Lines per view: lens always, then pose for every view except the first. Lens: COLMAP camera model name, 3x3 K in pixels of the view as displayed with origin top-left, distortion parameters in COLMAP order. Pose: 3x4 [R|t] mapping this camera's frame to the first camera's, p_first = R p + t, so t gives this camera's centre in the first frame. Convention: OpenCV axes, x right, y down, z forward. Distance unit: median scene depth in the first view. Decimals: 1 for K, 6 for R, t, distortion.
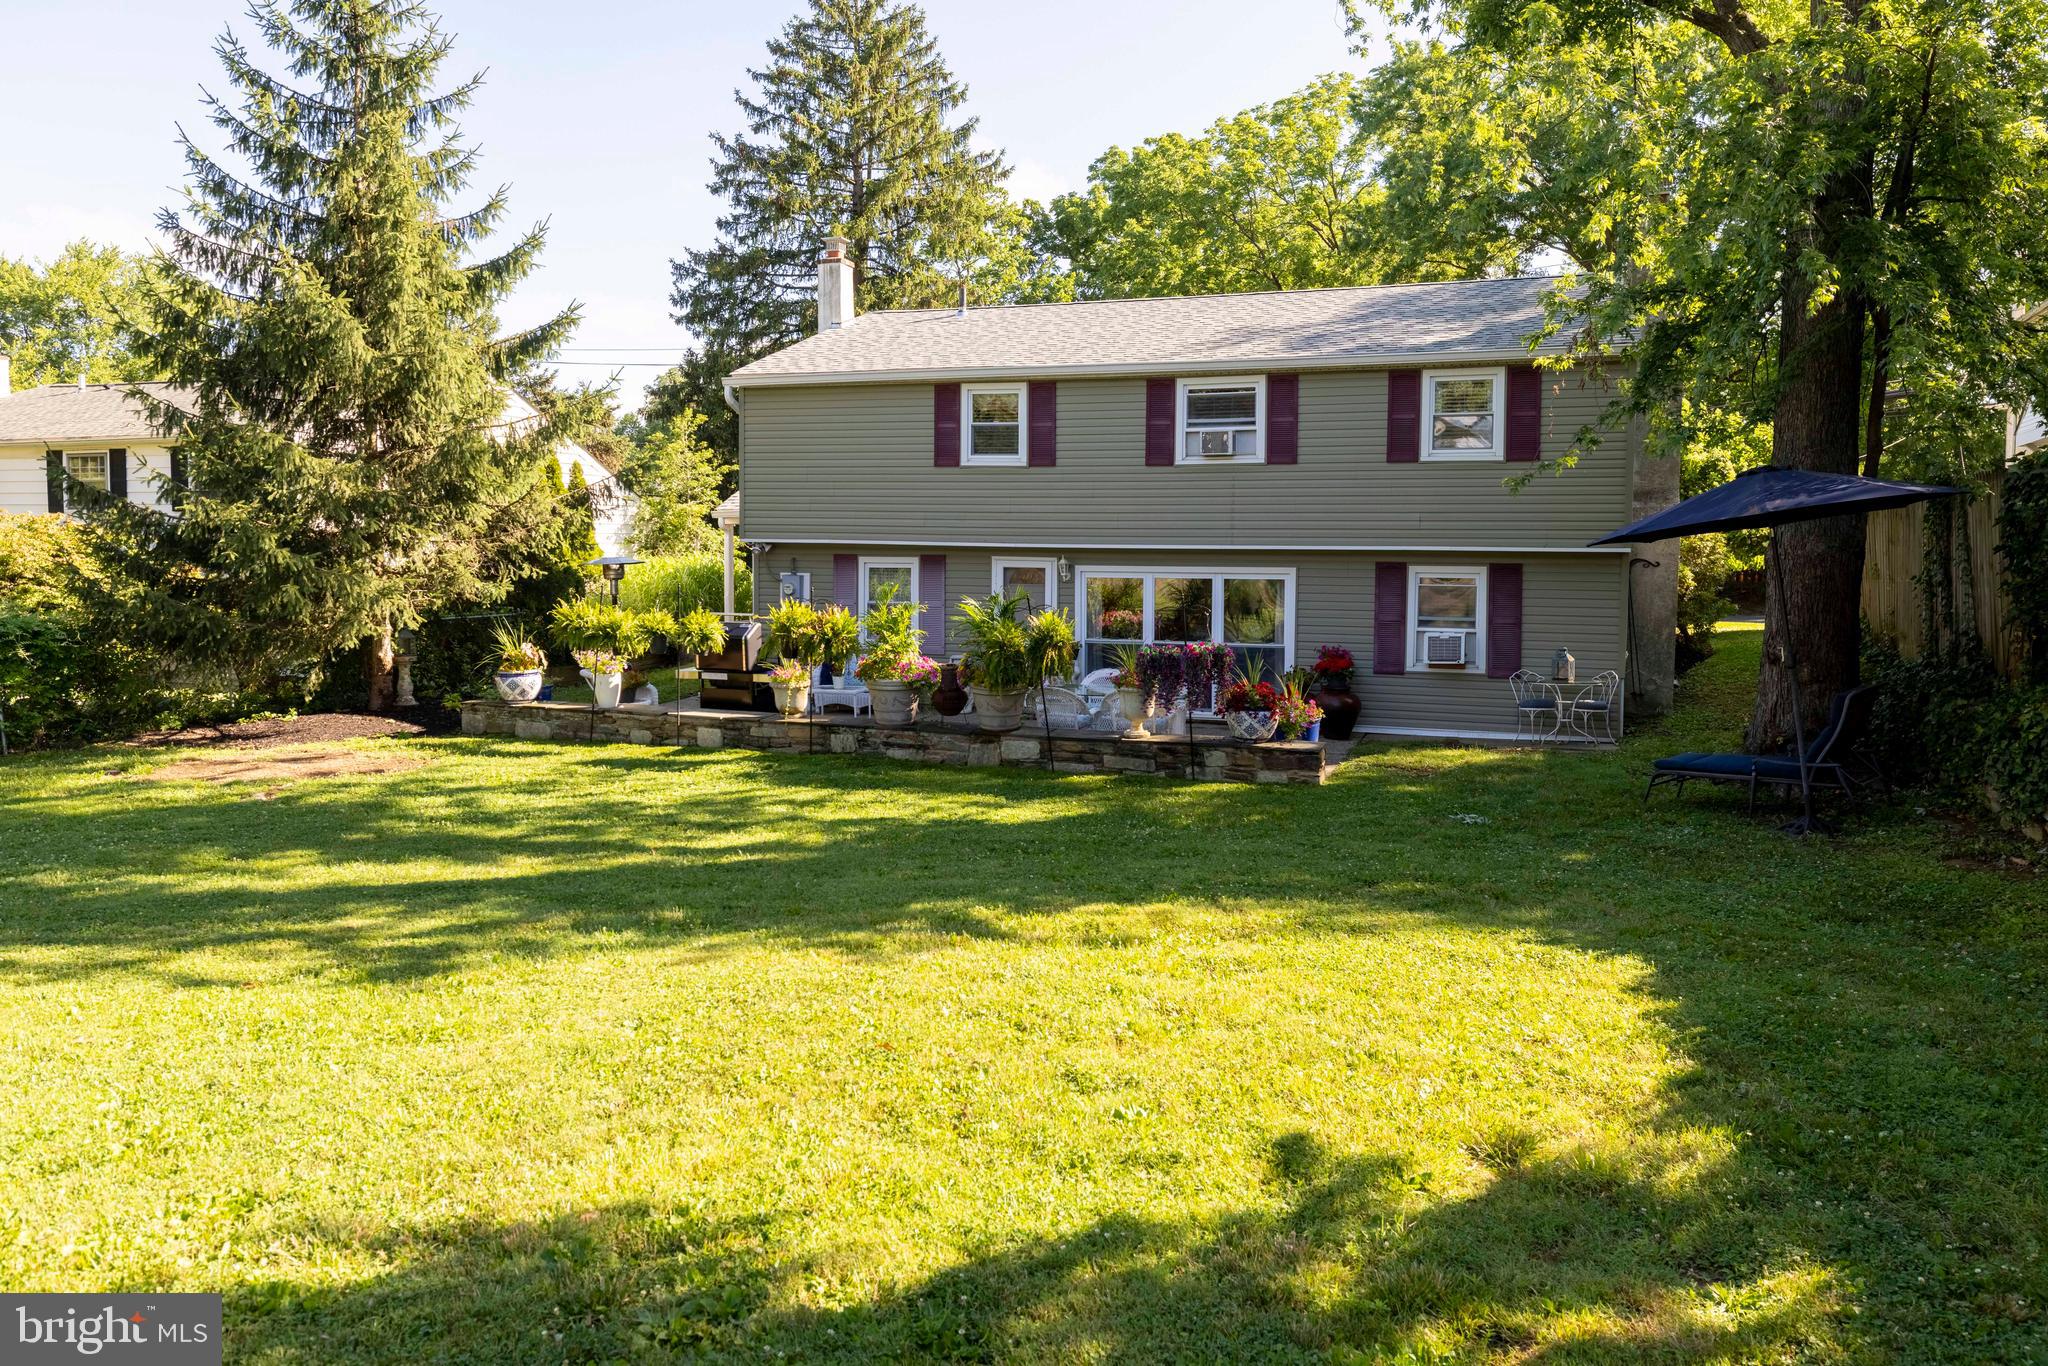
lens RADIAL K [[1441.6, 0, 1015.9], [0, 1441.6, 617.6], [0, 0, 1]] dist [0.016250, -0.031694]
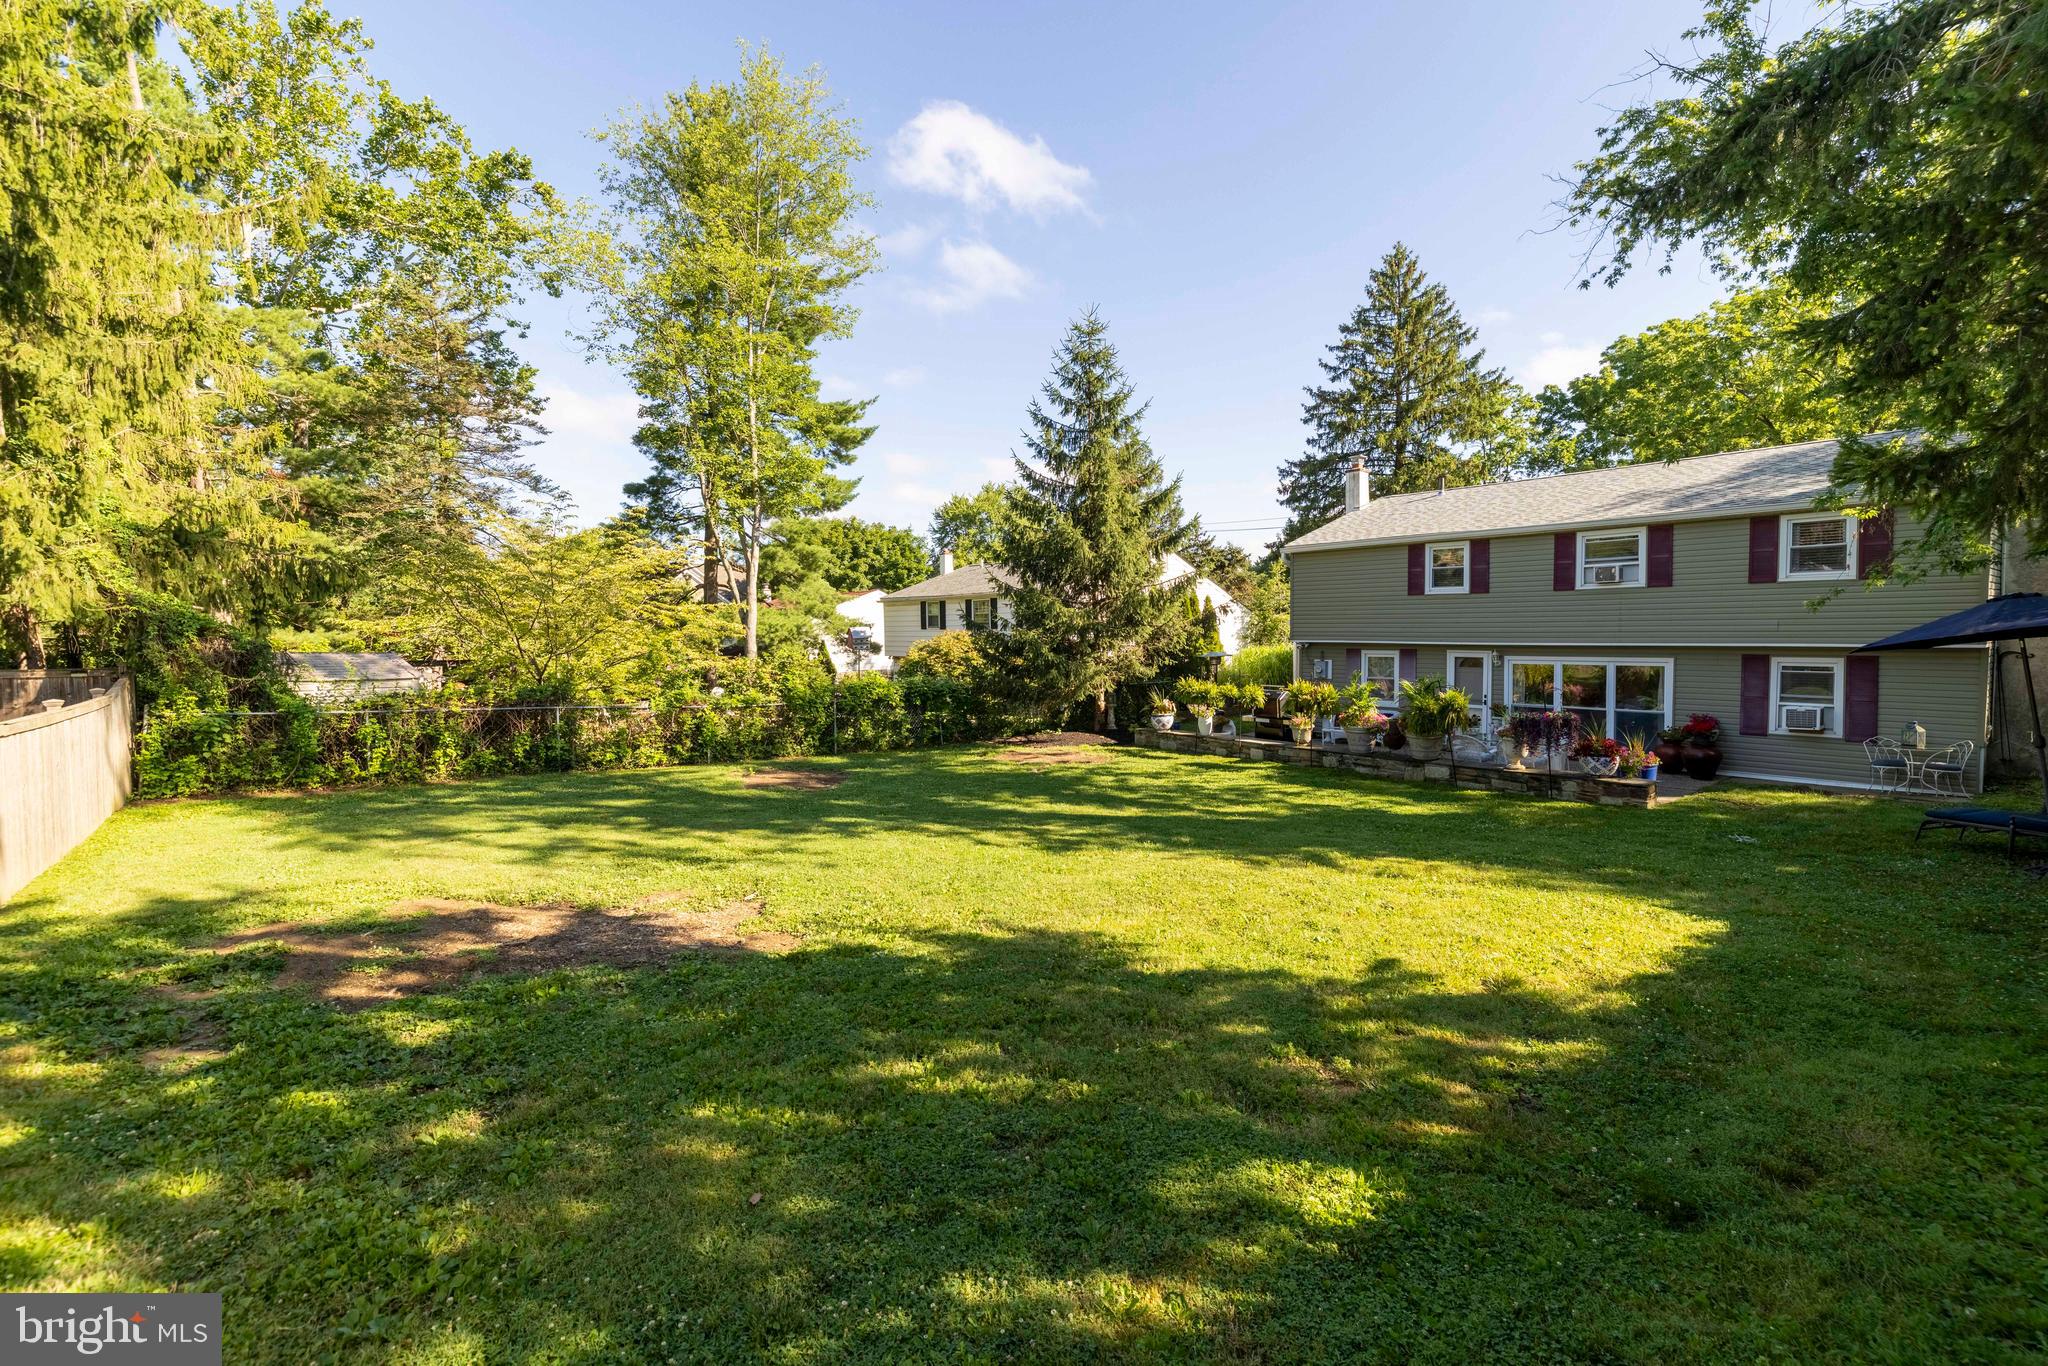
lens RADIAL K [[917.3, 0, 1014.0], [0, 917.3, 672.5], [0, 0, 1]] dist [-0.002470, 0.002729]
pose [[0.849626, 0.008110, -0.527324, 0.124429], [-0.007553, 0.999966, 0.003211, -0.019381], [0.527332, 0.001254, 0.849658, -0.129922]]
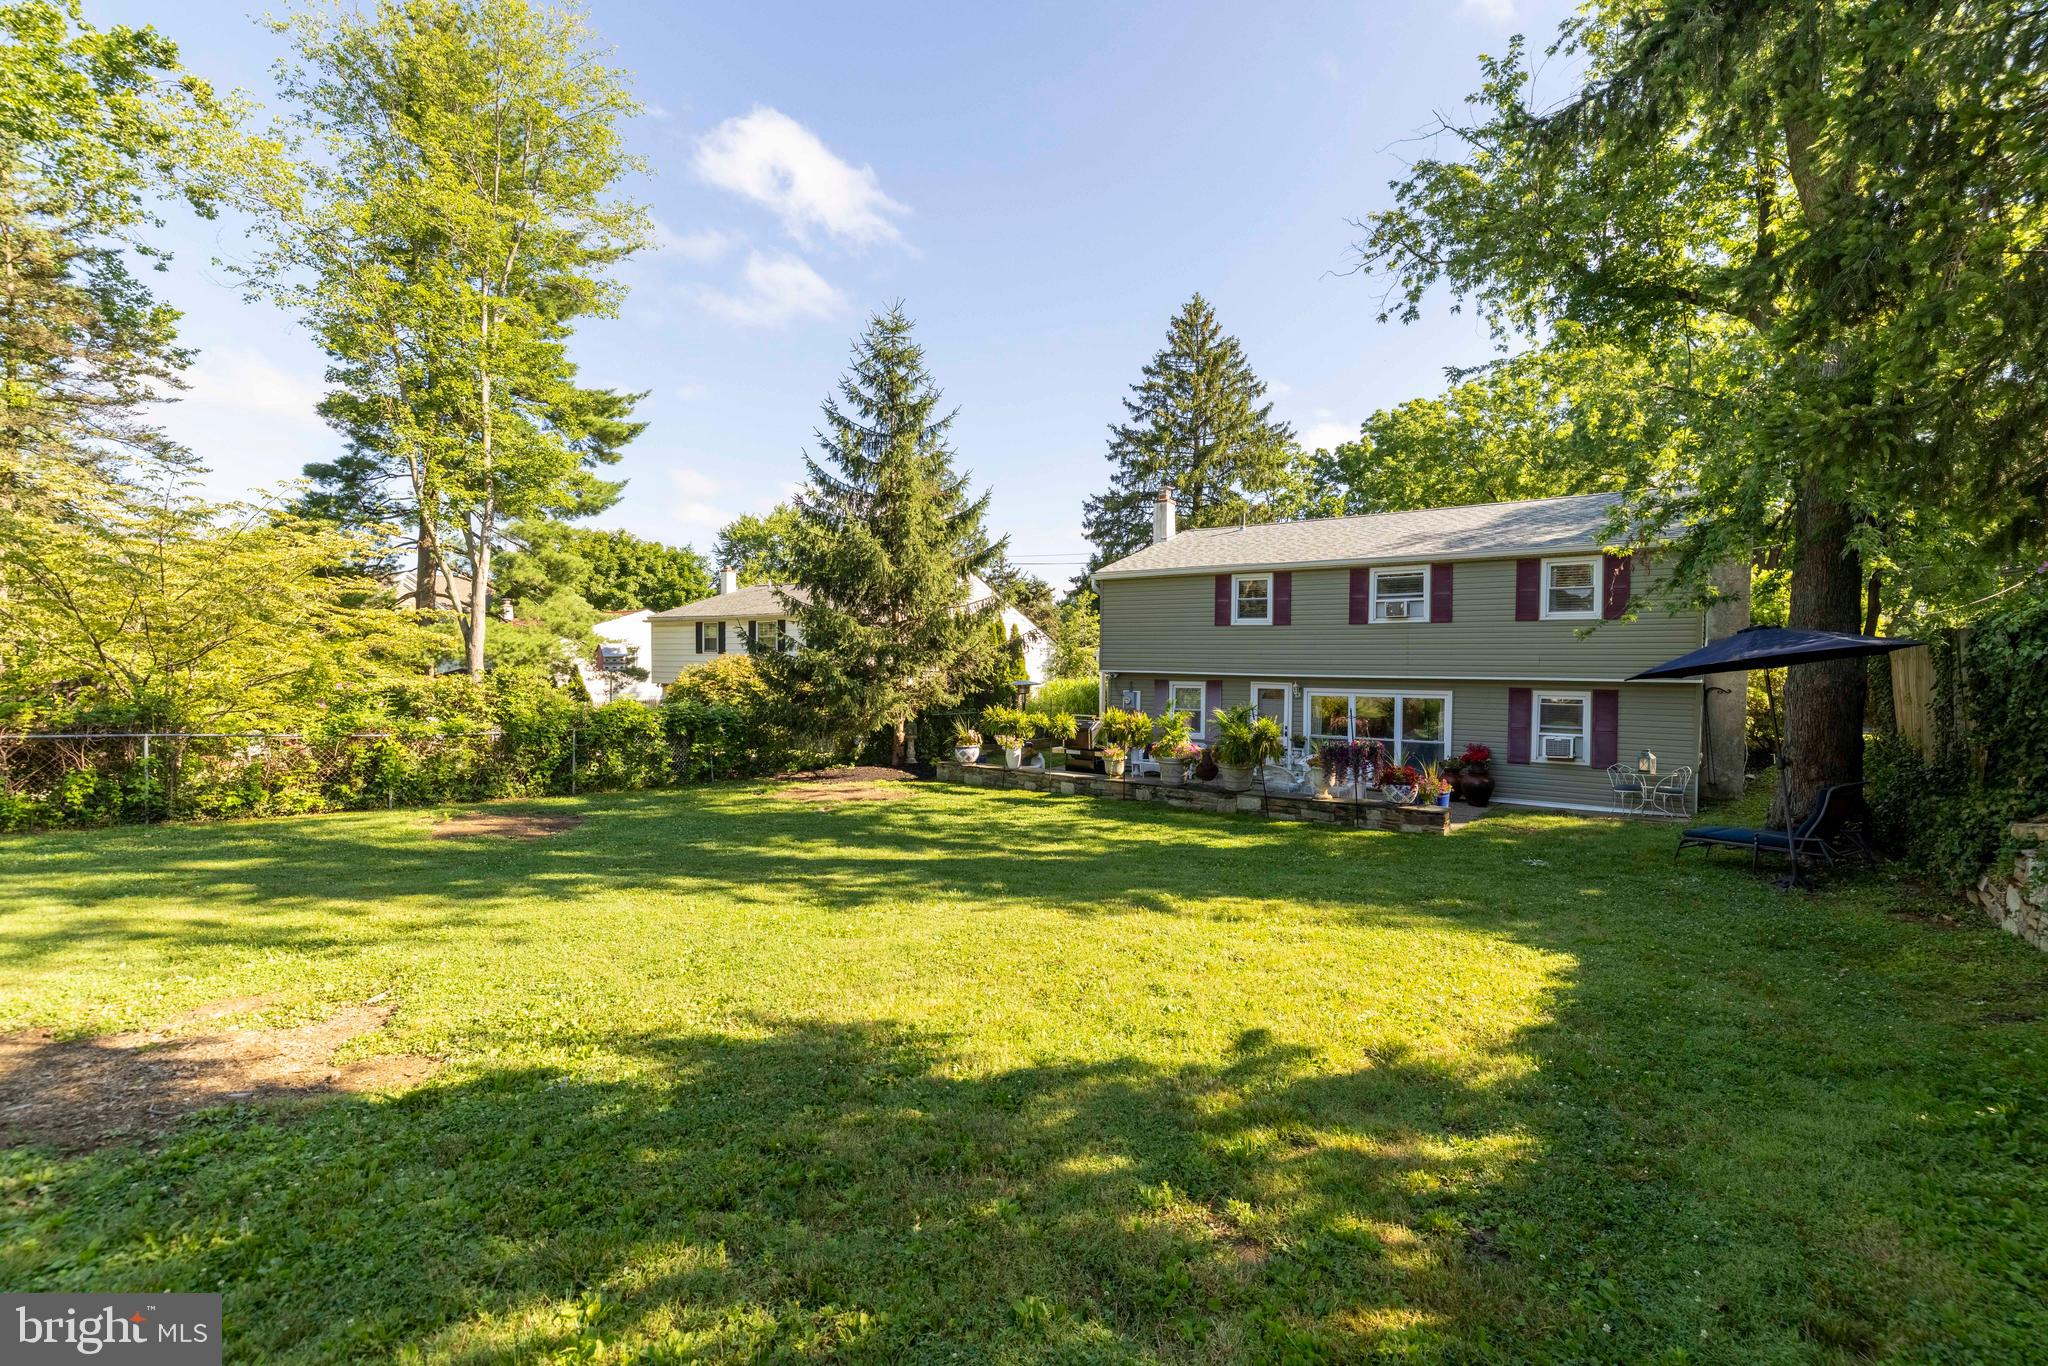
lens RADIAL K [[917.3, 0, 1062.8], [0, 917.3, 690.0], [0, 0, 1]] dist [-0.002470, 0.002729]
pose [[0.959162, 0.010087, -0.282678, 0.079082], [-0.017826, 0.999533, -0.024818, -0.004832], [0.282296, 0.028843, 0.958894, -0.036602]]
